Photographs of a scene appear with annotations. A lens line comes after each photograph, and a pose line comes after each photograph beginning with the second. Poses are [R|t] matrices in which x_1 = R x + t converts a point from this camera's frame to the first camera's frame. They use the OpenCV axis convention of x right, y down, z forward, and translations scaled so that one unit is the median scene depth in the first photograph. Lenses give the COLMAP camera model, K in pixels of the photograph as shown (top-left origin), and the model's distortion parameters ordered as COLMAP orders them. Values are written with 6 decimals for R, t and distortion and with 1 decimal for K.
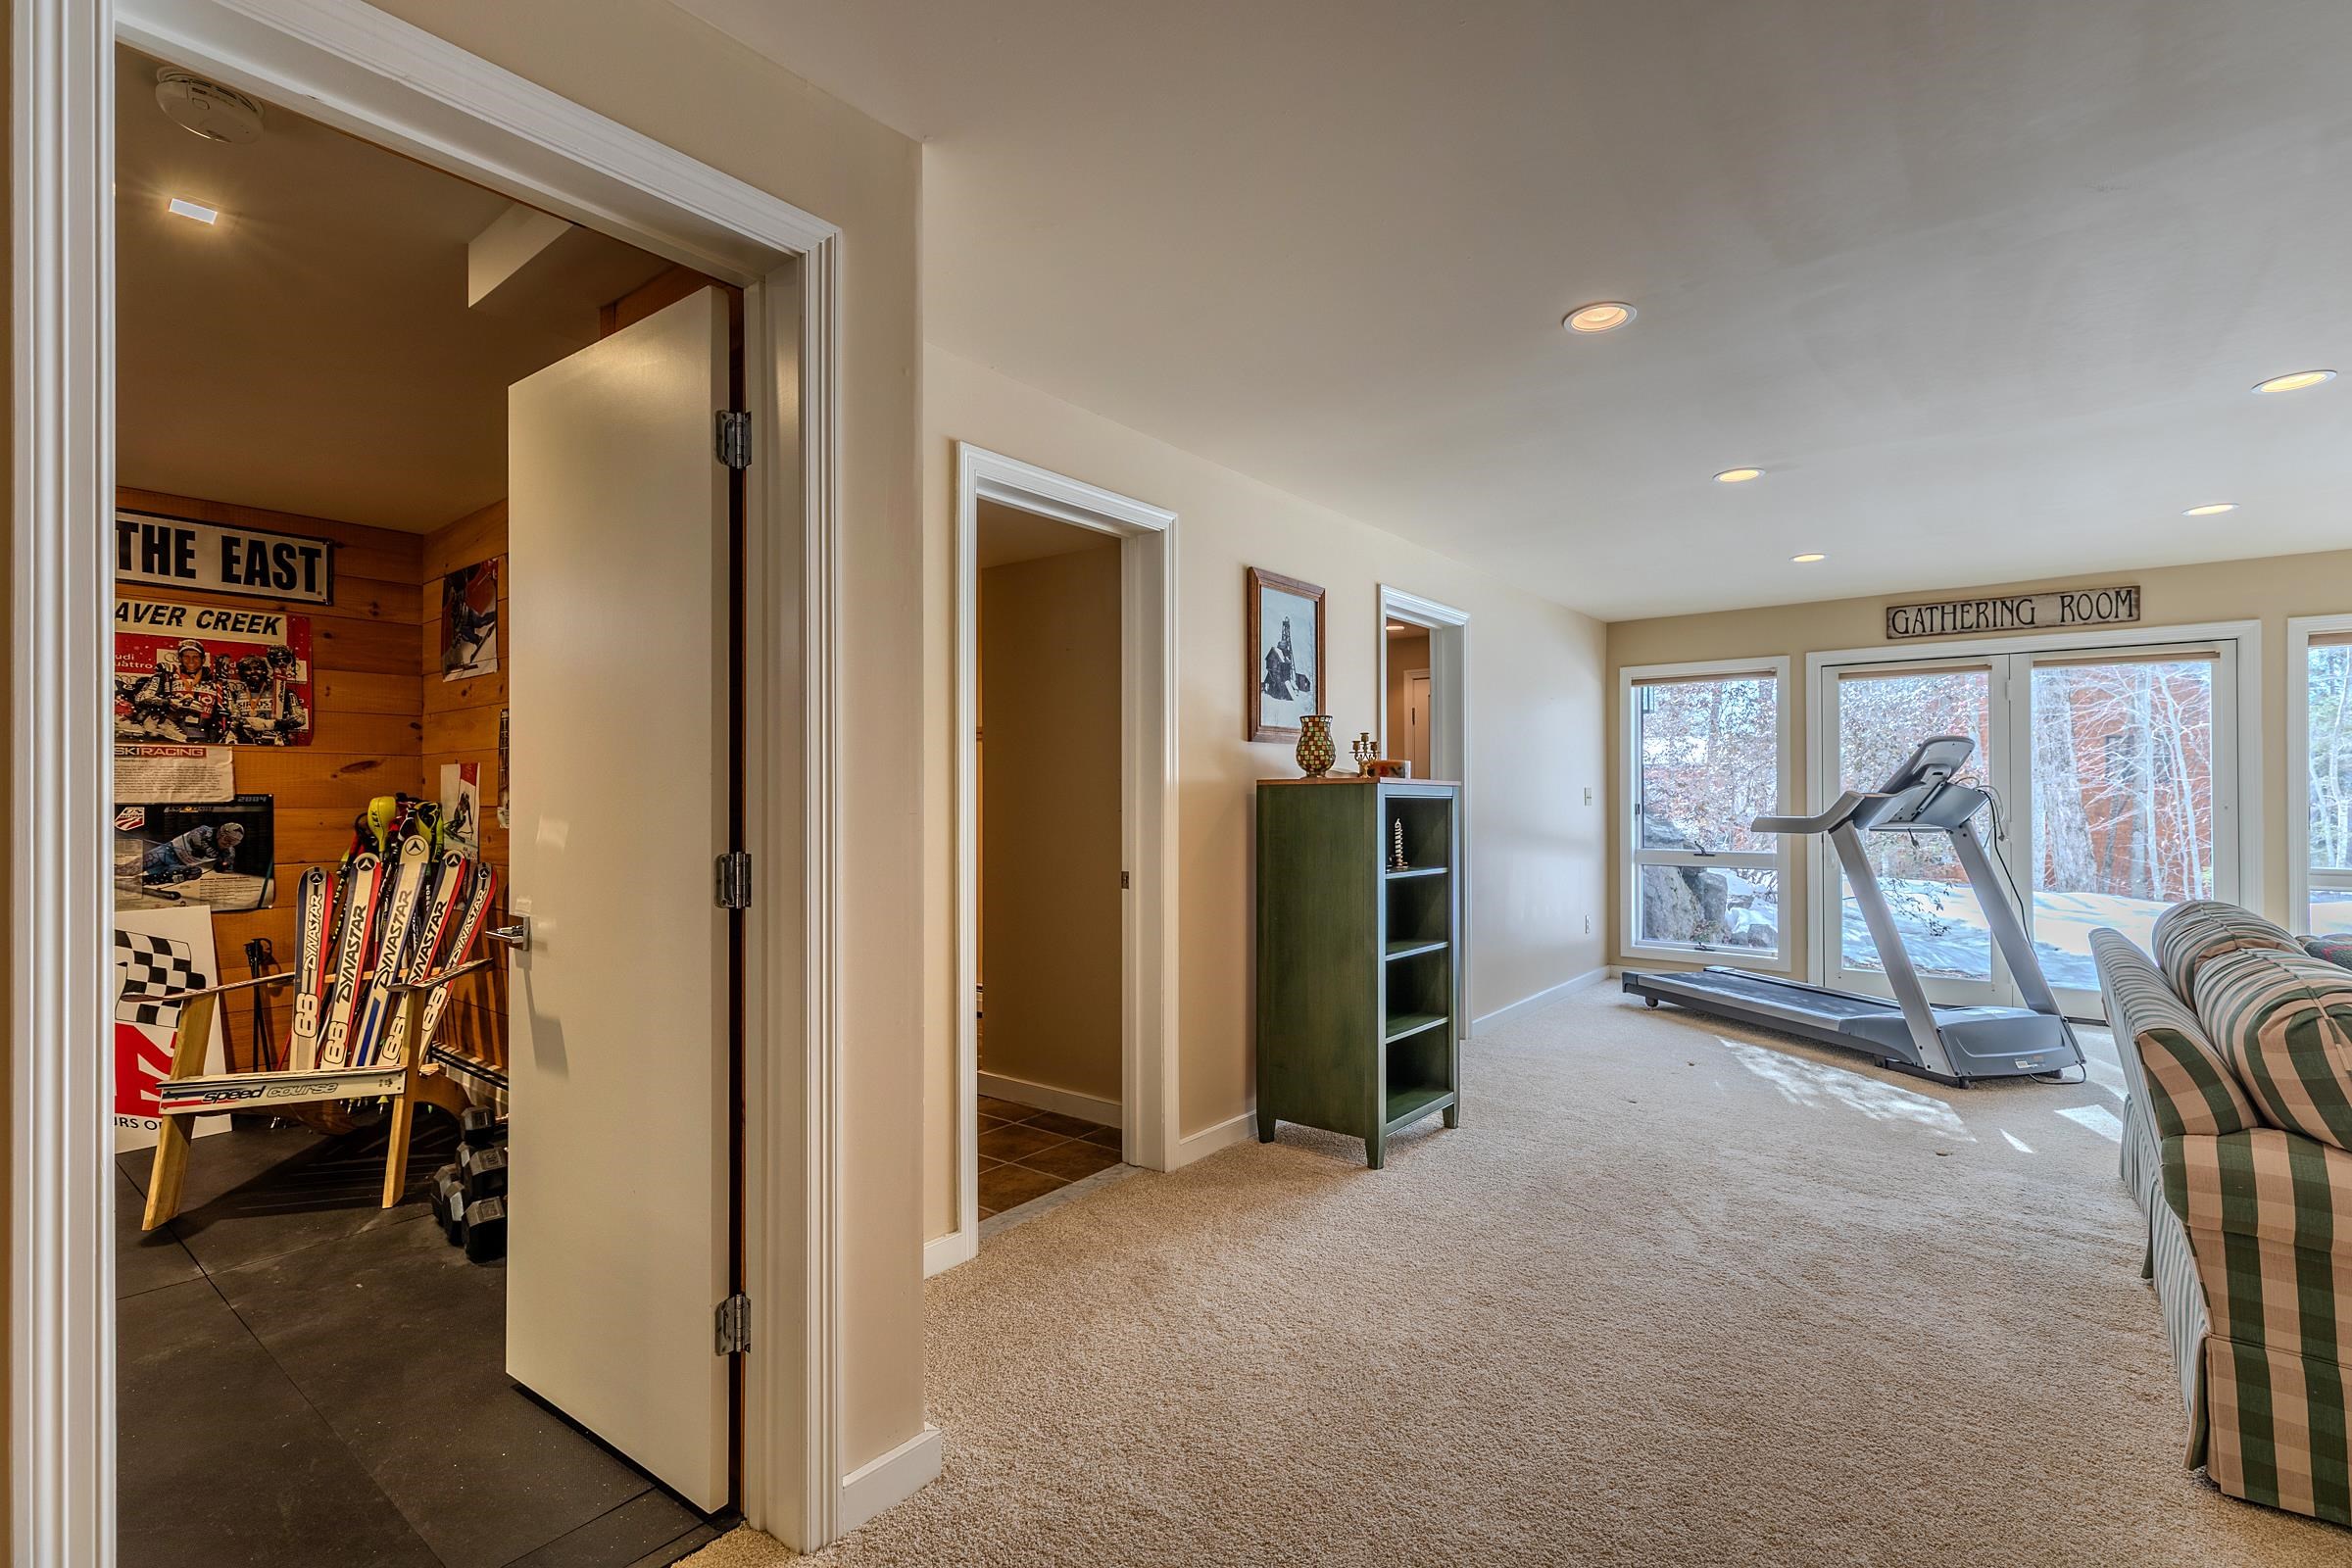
lens RADIAL K [[1059.3, 0, 1185.8], [0, 1059.3, 790.1], [0, 0, 1]] dist [0.002659, 0.000958]
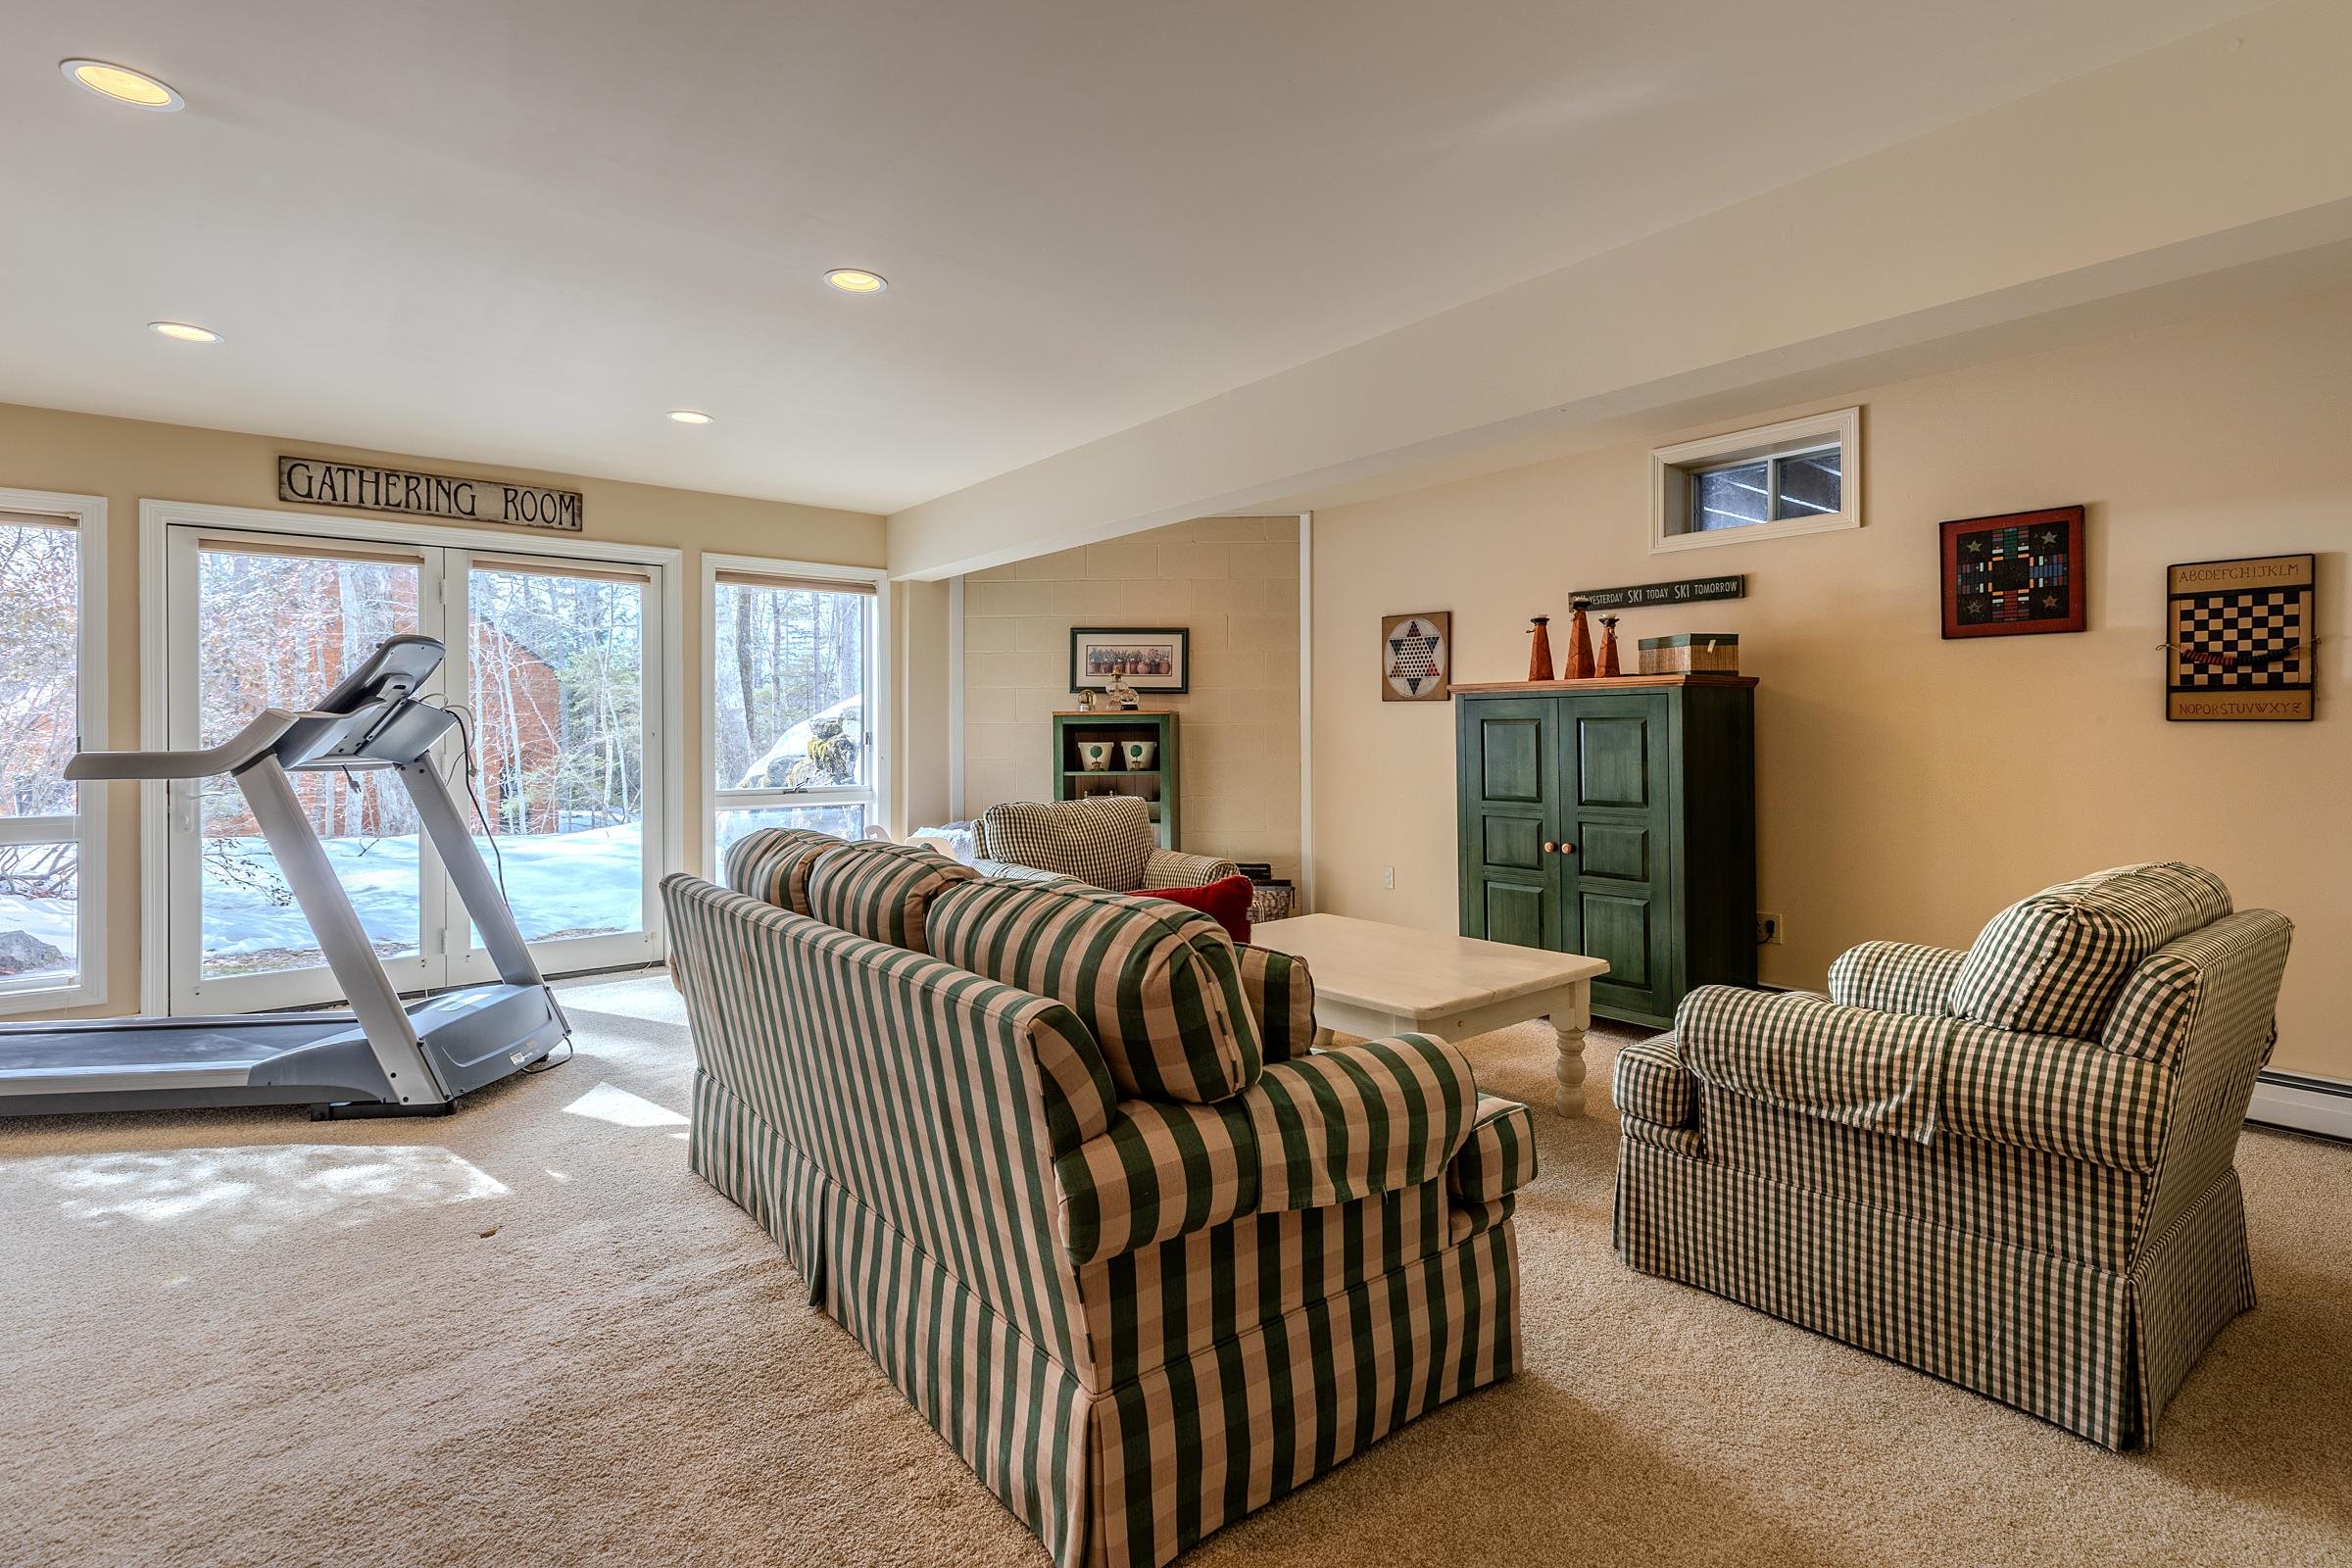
lens RADIAL K [[1084.2, 0, 1177.0], [0, 1084.2, 729.7], [0, 0, 1]] dist [0.006989, 0.000097]
pose [[0.204551, 0.002646, 0.978852, 0.087694], [-0.000386, 0.999996, -0.002622, 0.015097], [-0.978856, 0.000158, 0.204551, 0.322465]]
